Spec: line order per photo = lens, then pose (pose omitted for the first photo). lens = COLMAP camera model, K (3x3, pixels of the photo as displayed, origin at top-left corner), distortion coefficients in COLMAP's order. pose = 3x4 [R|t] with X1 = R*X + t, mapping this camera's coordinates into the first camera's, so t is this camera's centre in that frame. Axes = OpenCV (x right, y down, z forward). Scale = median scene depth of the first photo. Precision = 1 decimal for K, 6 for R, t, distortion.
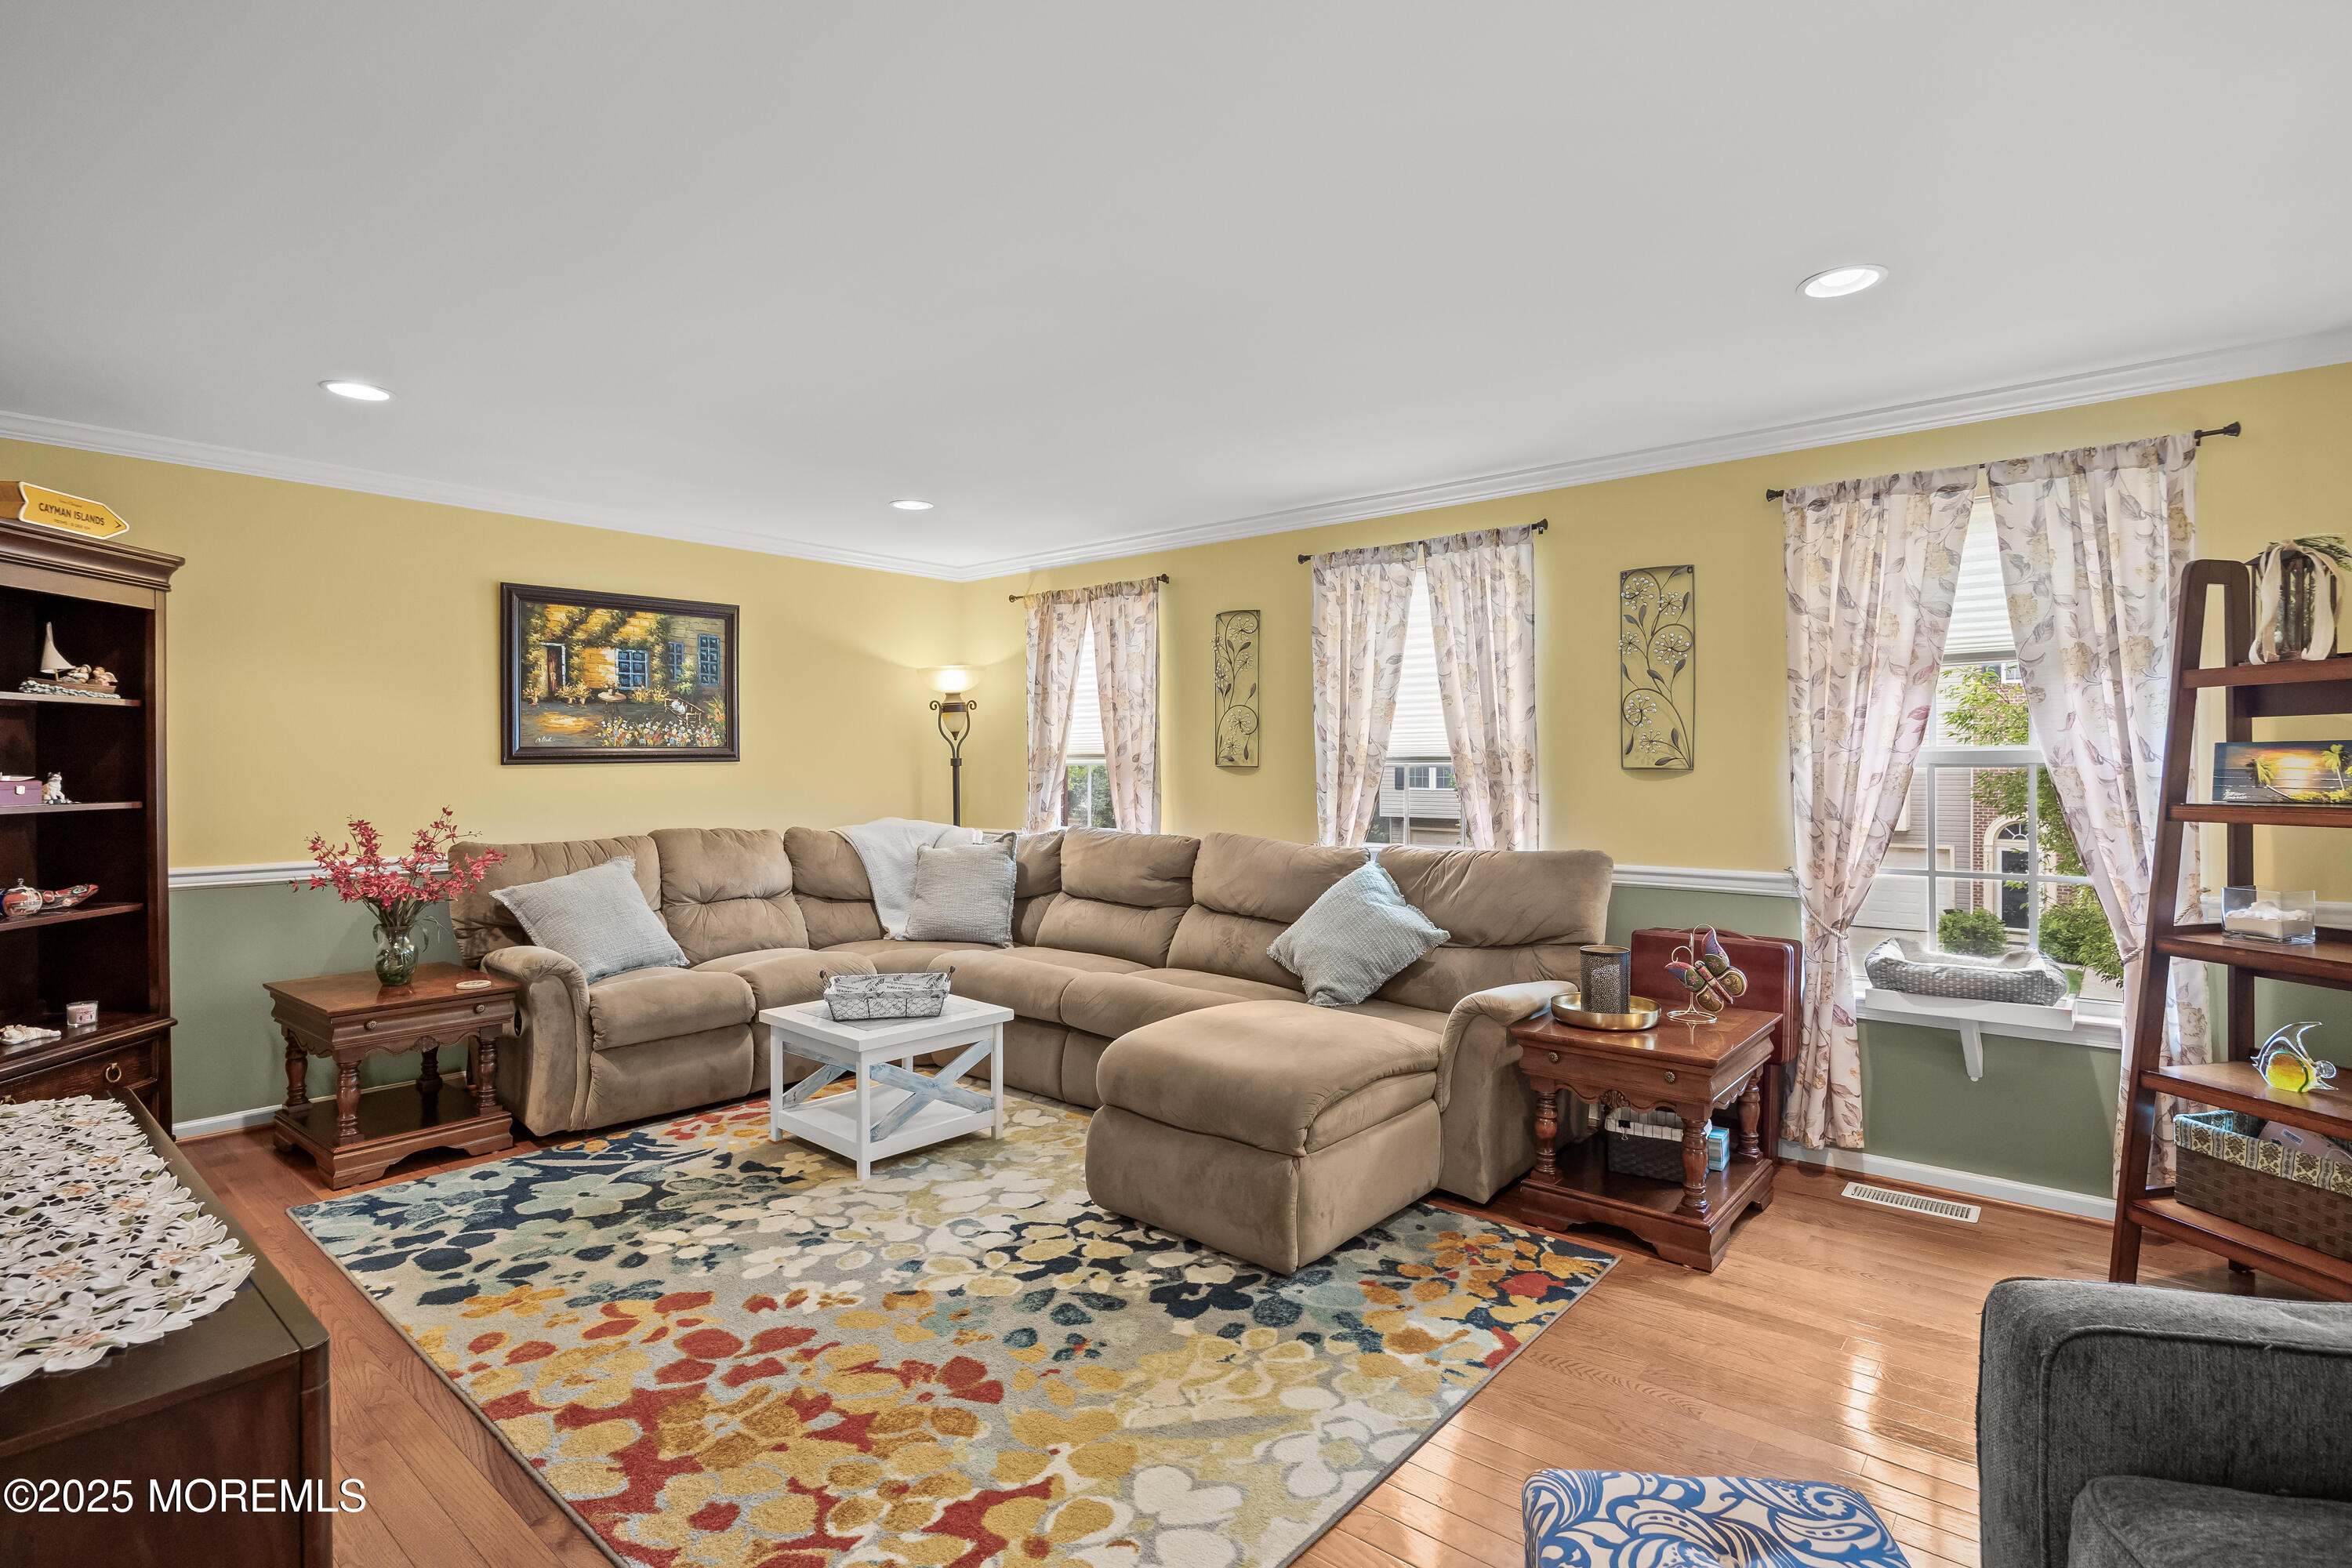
lens RADIAL K [[1149.7, 0, 1167.5], [0, 1149.7, 778.8], [0, 0, 1]] dist [-0.017867, -0.000014]
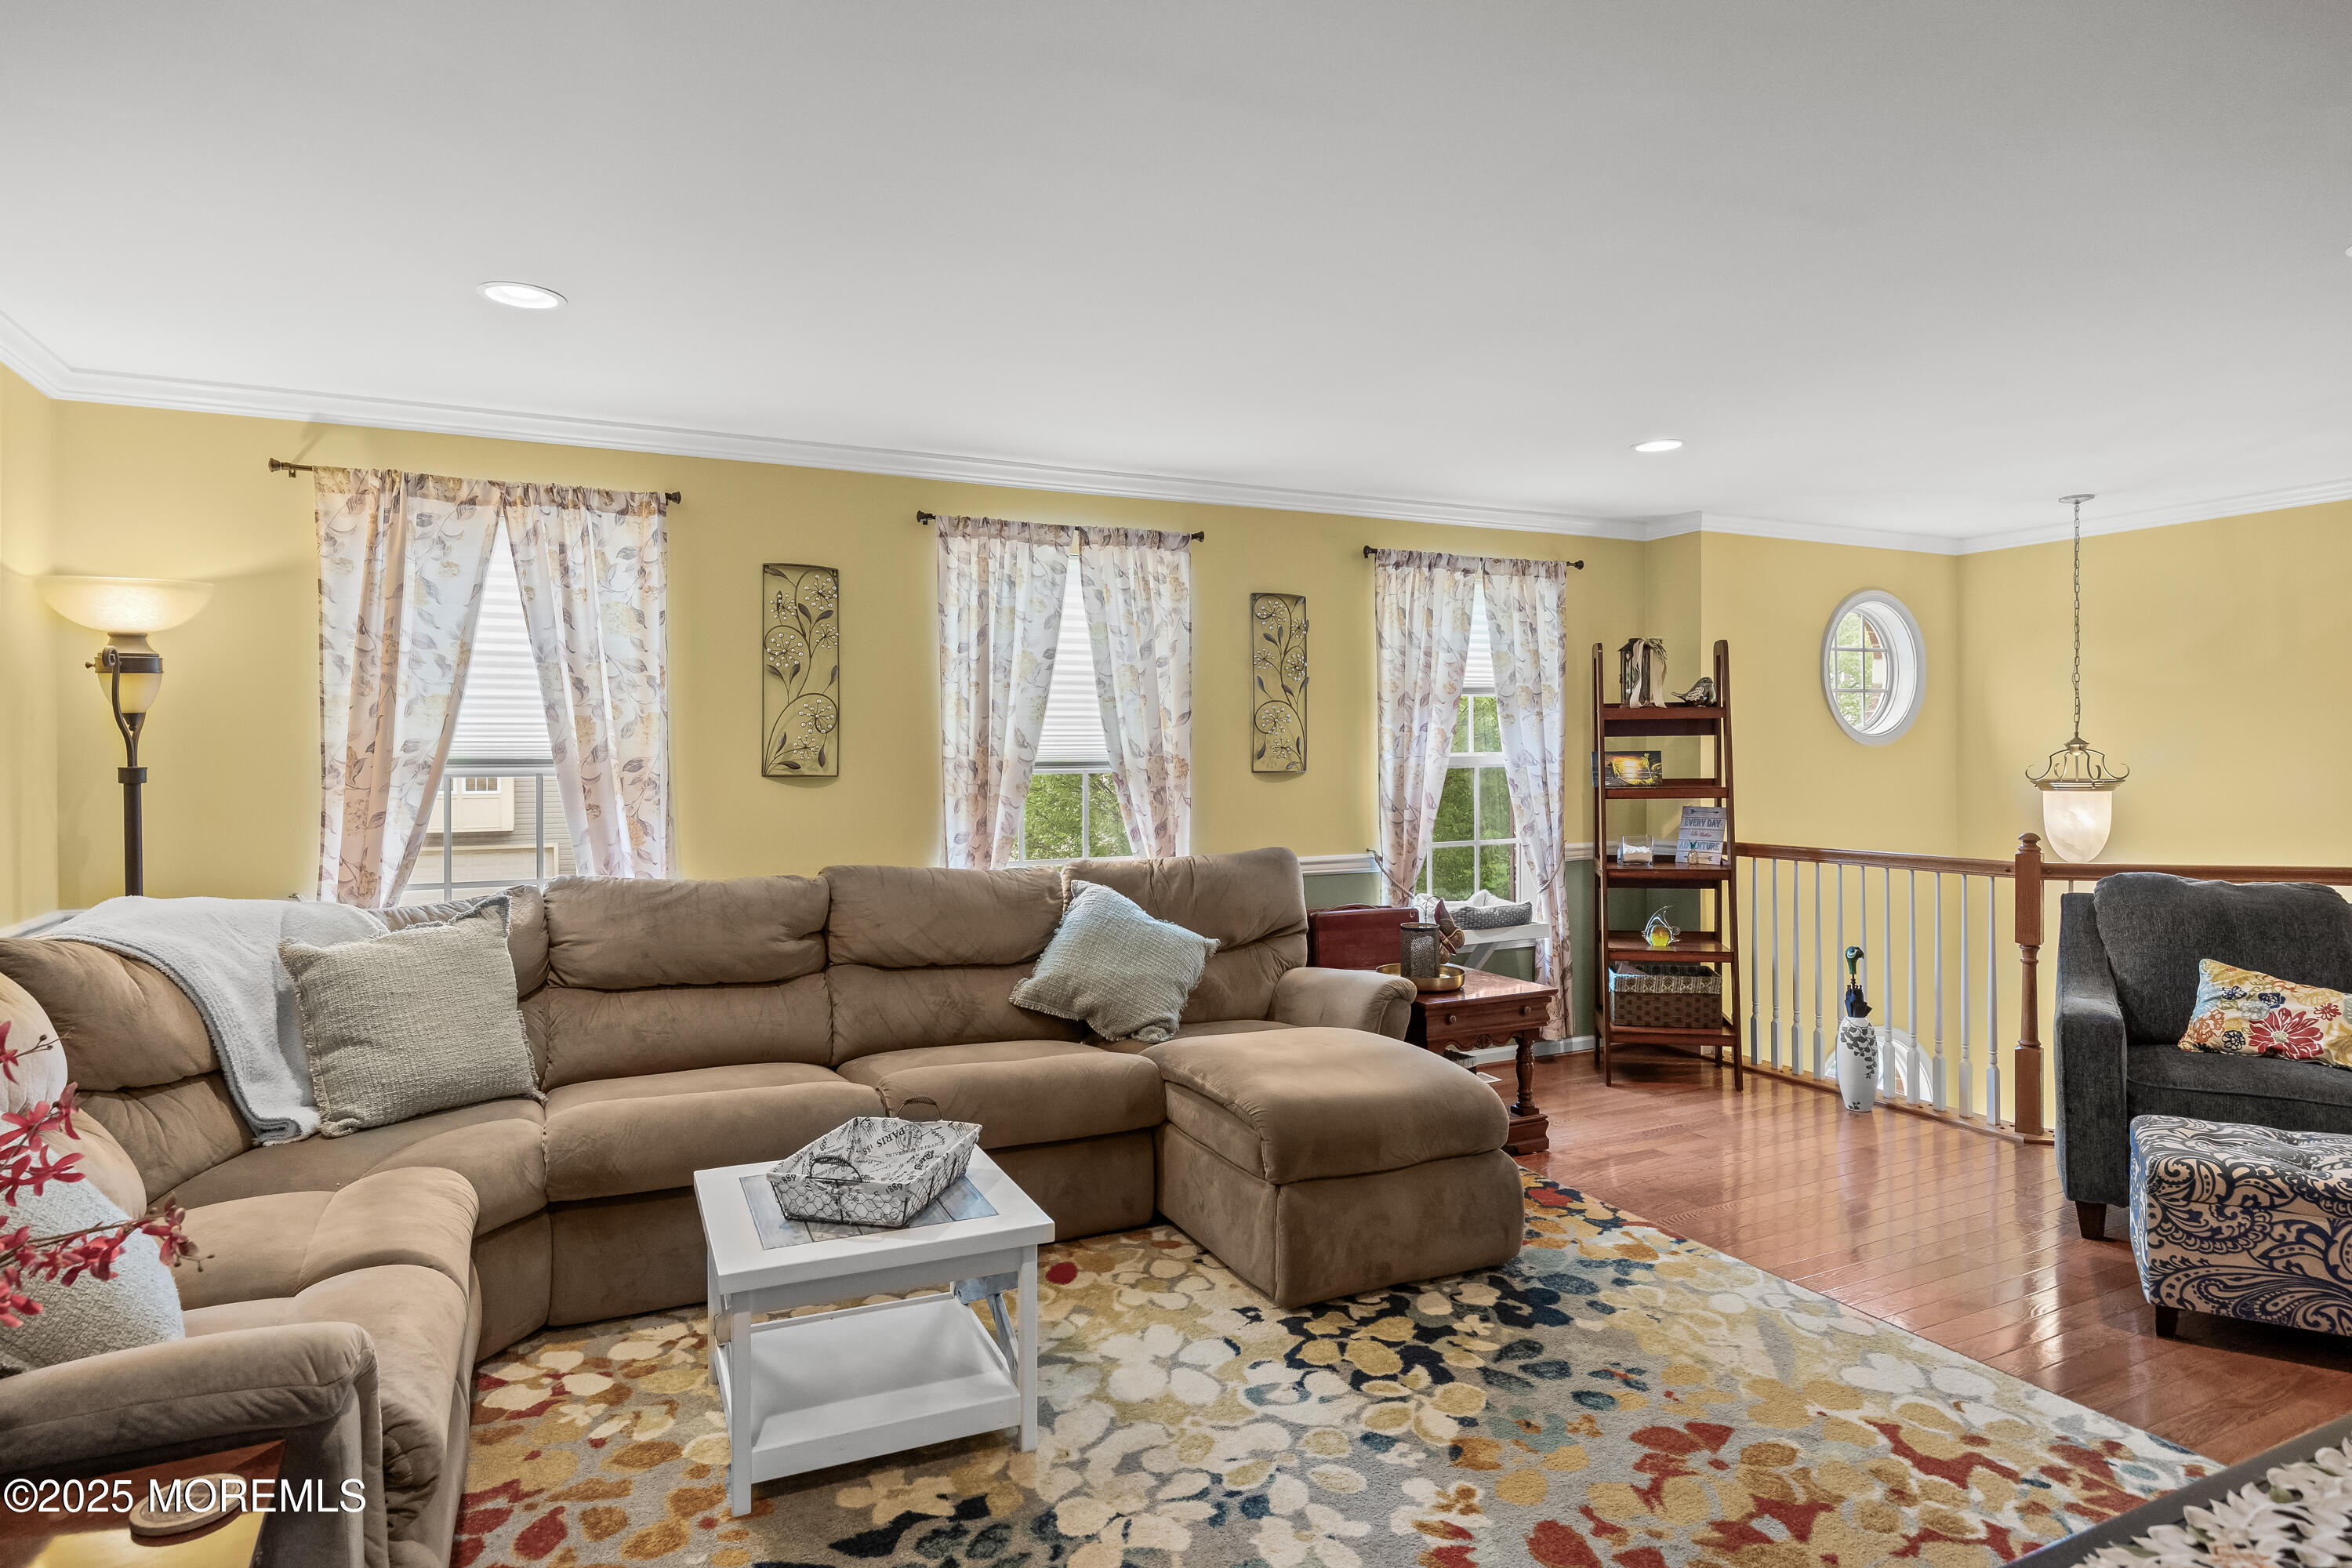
lens RADIAL K [[1299.4, 0, 1184.0], [0, 1299.4, 776.4], [0, 0, 1]] dist [-0.002665, -0.002938]
pose [[0.397380, -0.017703, 0.917484, -1.015023], [0.017031, 0.999784, 0.011915, -0.026792], [-0.917496, 0.010891, 0.397595, 0.739577]]
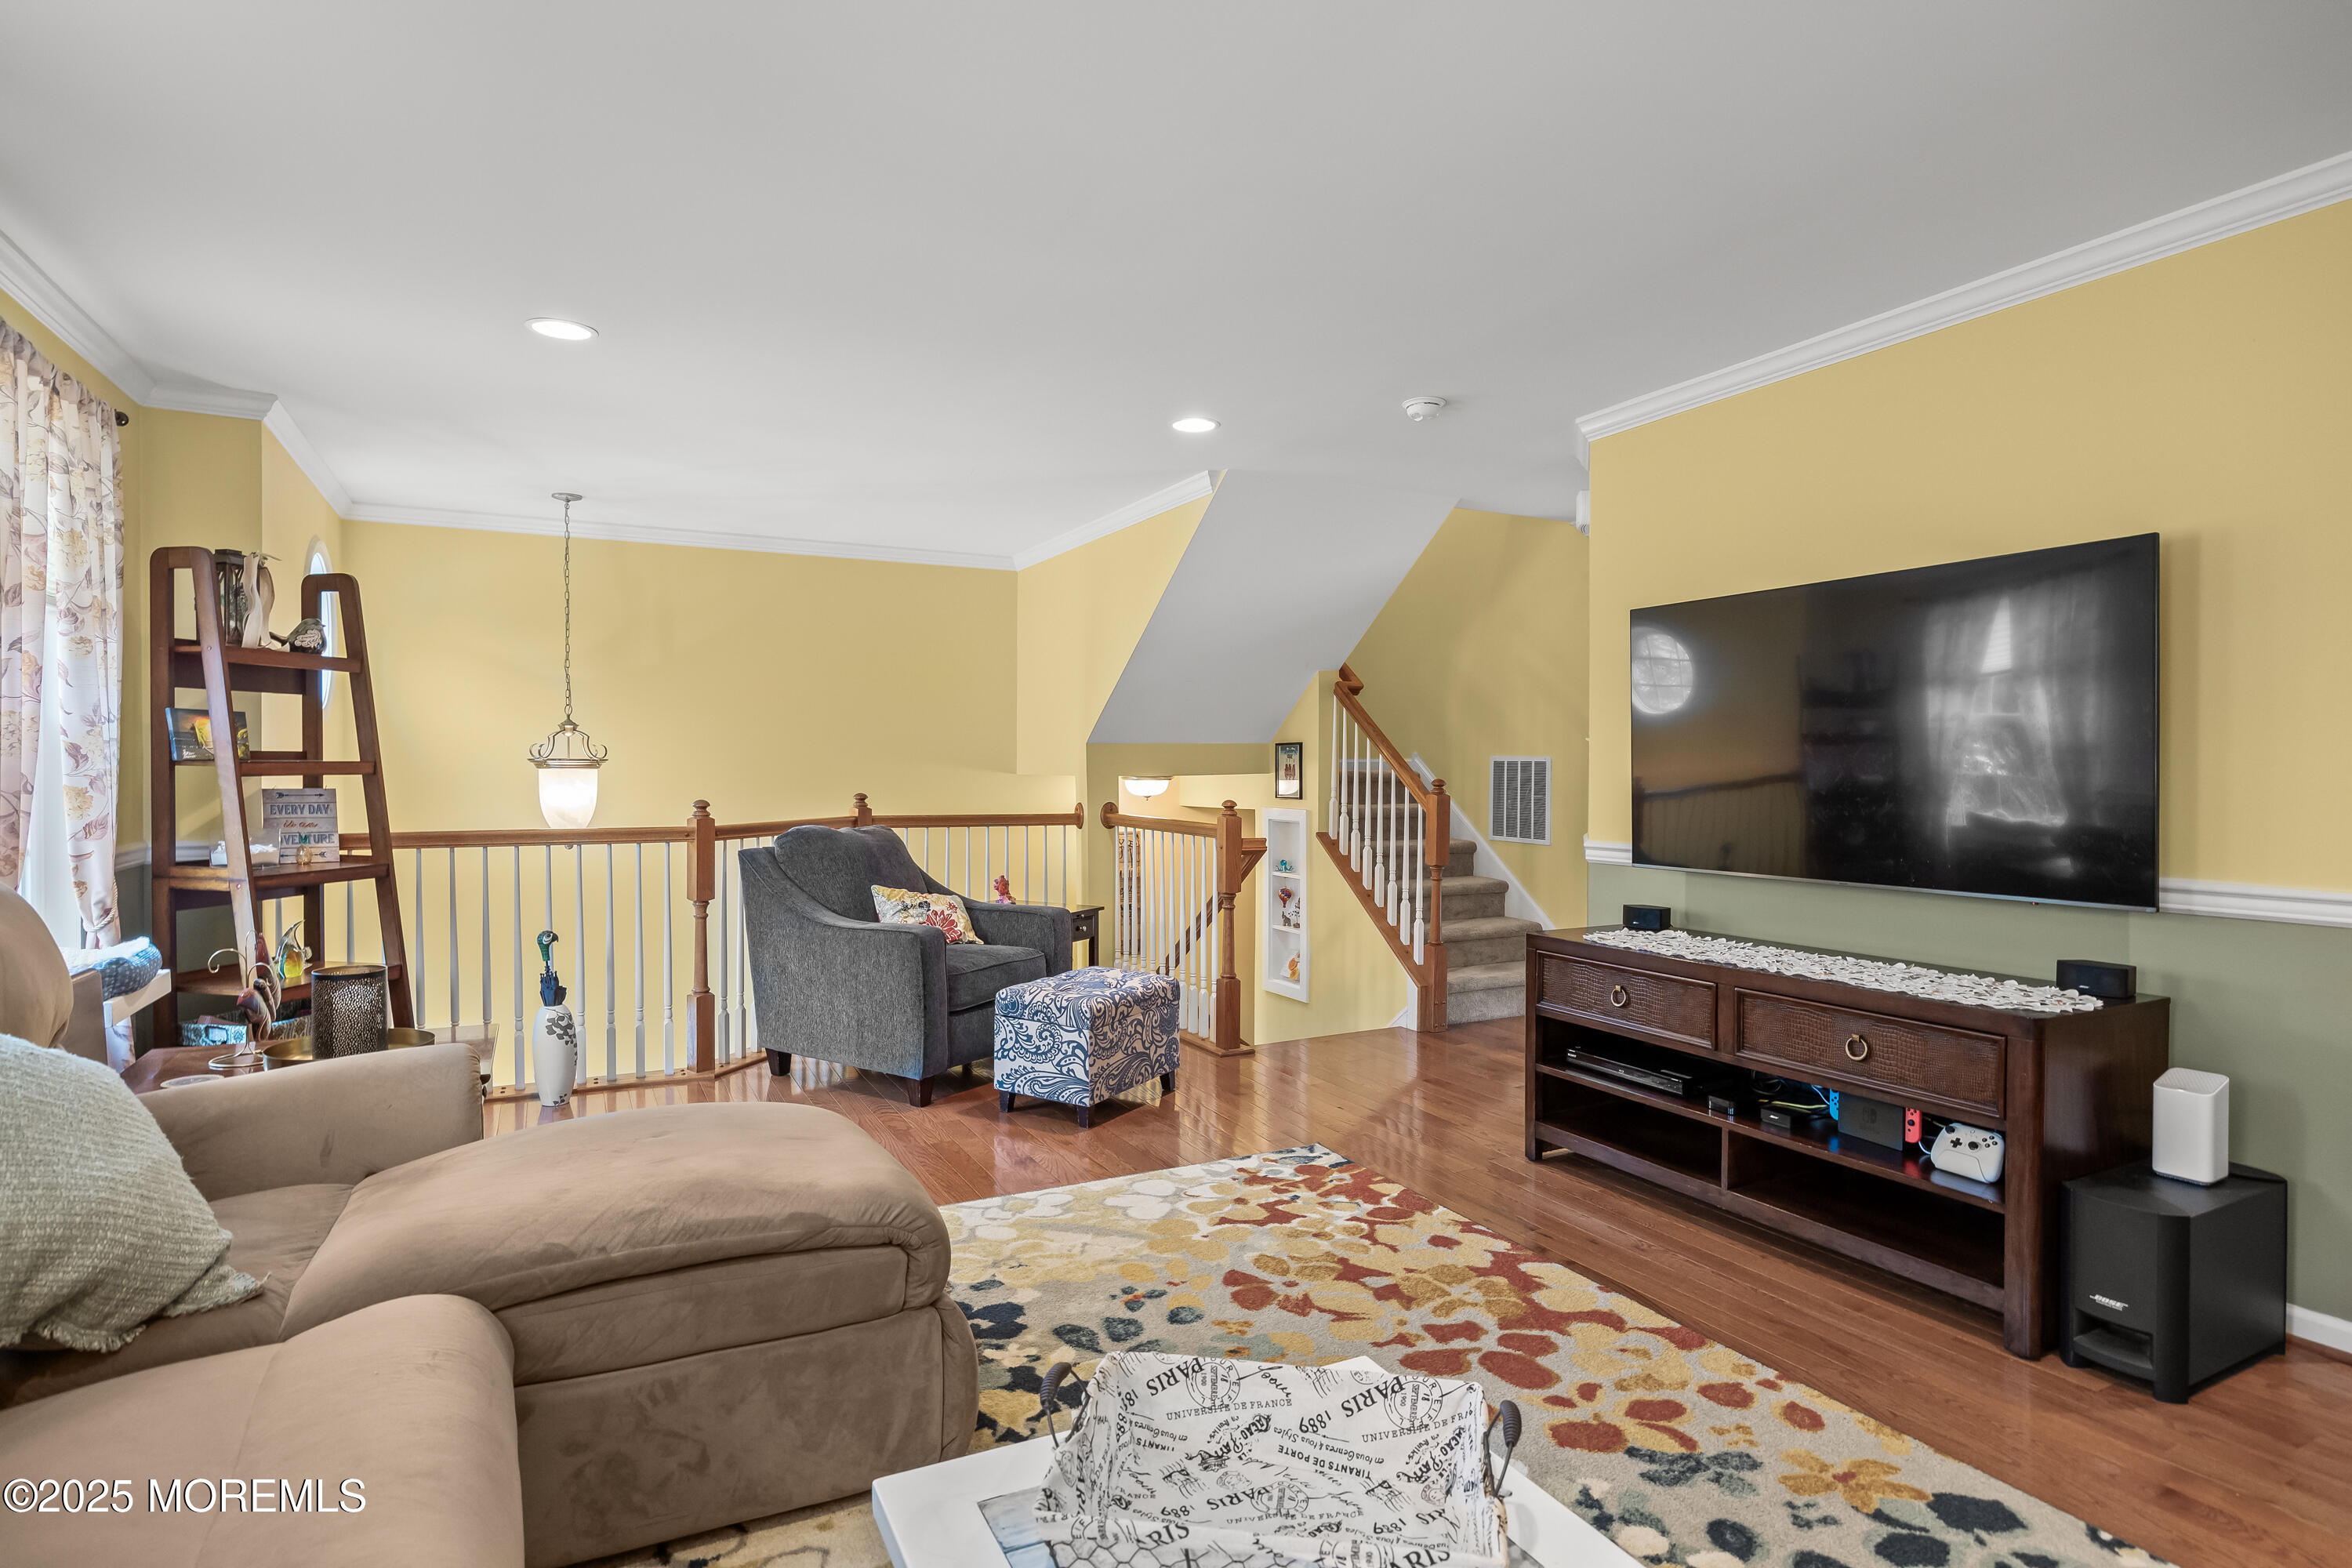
lens RADIAL K [[1216.9, 0, 1173.6], [0, 1216.9, 783.2], [0, 0, 1]] dist [-0.007475, 0.000366]
pose [[-0.926242, -0.005605, 0.376887, -0.419293], [0.003601, 0.999712, 0.023720, 0.015639], [-0.376912, 0.023327, -0.925955, 1.624042]]
